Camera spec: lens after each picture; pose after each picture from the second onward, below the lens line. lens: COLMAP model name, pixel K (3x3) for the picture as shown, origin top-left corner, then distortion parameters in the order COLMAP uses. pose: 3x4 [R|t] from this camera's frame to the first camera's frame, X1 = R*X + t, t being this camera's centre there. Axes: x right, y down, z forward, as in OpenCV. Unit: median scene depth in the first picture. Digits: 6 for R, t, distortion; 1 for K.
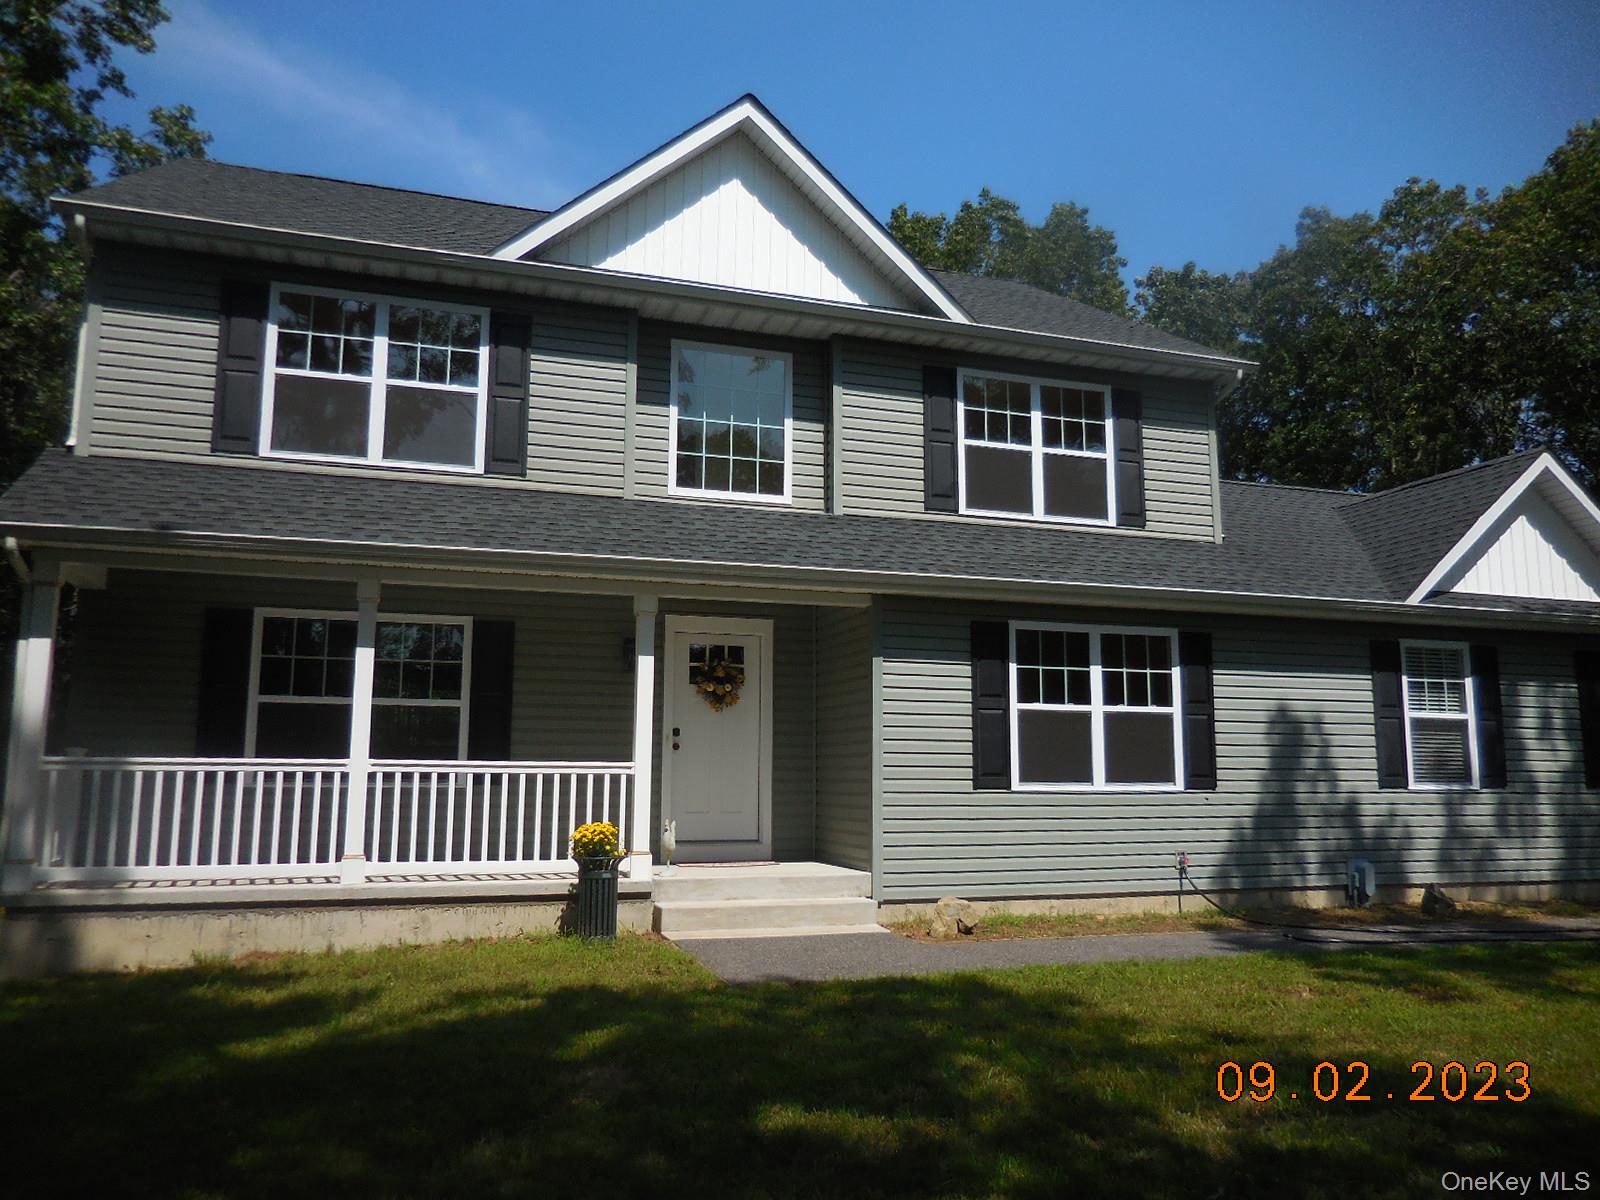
lens RADIAL K [[1207.0, 0, 800.0], [0, 1207.0, 600.0], [0, 0, 1]] dist [-0.001677, 0.004843]
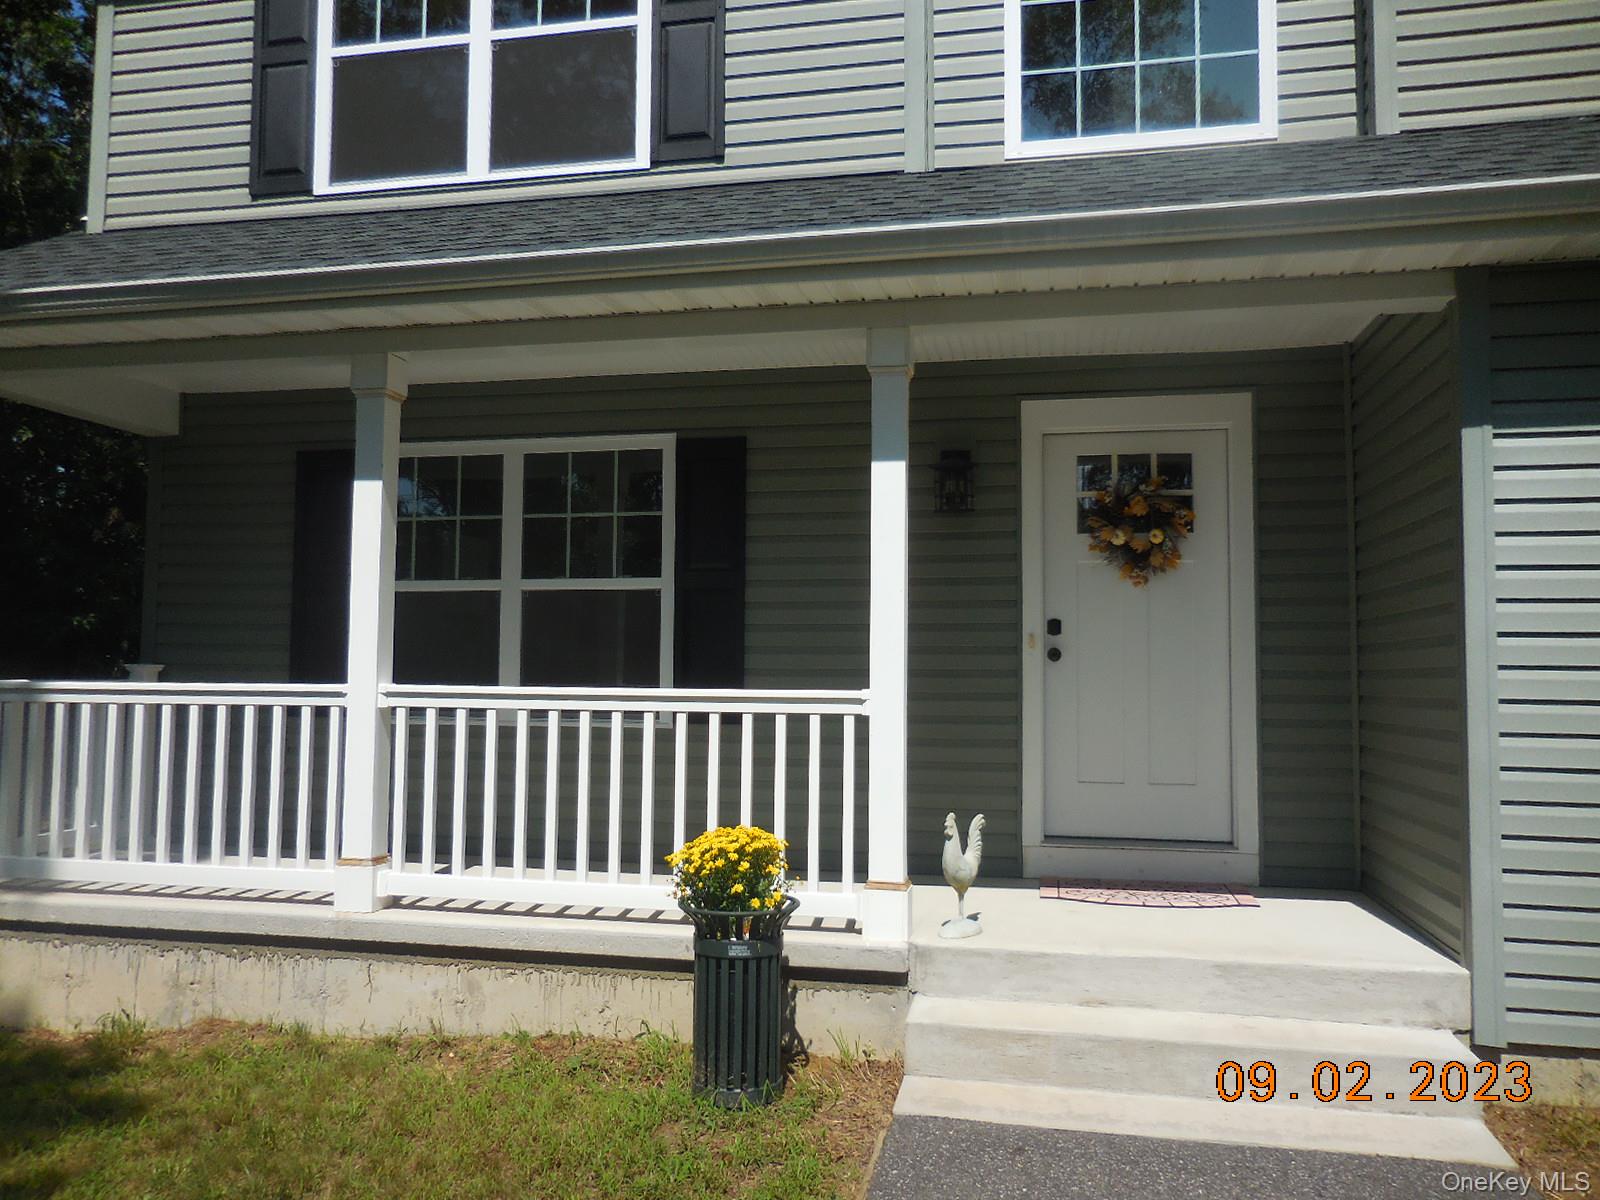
lens RADIAL K [[1207.0, 0, 800.0], [0, 1207.0, 600.0], [0, 0, 1]] dist [-0.001677, 0.004843]
pose [[0.866190, -0.030141, -0.498806, 0.064574], [0.069243, 0.995790, 0.060070, 0.061832], [0.494895, -0.086571, 0.864630, 0.518296]]
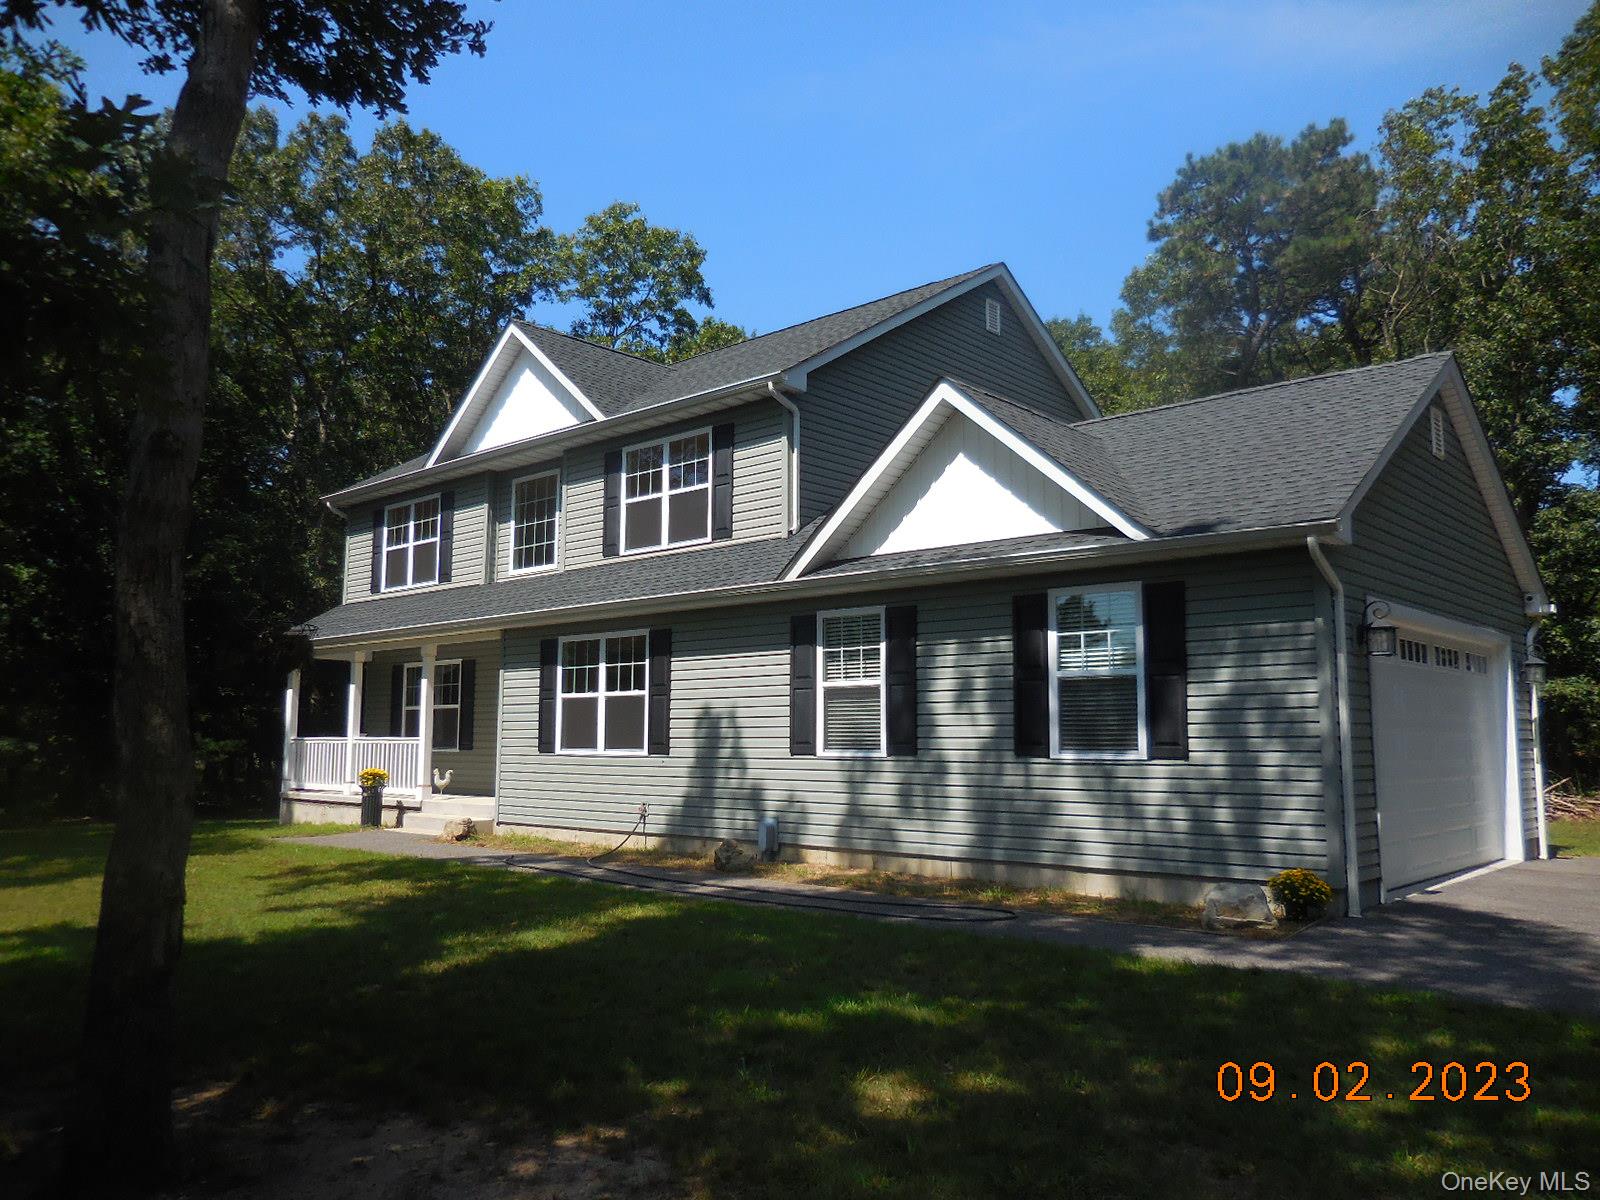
lens RADIAL K [[1207.0, 0, 800.0], [0, 1207.0, 600.0], [0, 0, 1]] dist [-0.001677, 0.004843]
pose [[0.492839, -0.106533, -0.863574, 1.556329], [0.125409, 0.990811, -0.050658, 0.081868], [0.861036, -0.083334, 0.501670, 0.523499]]
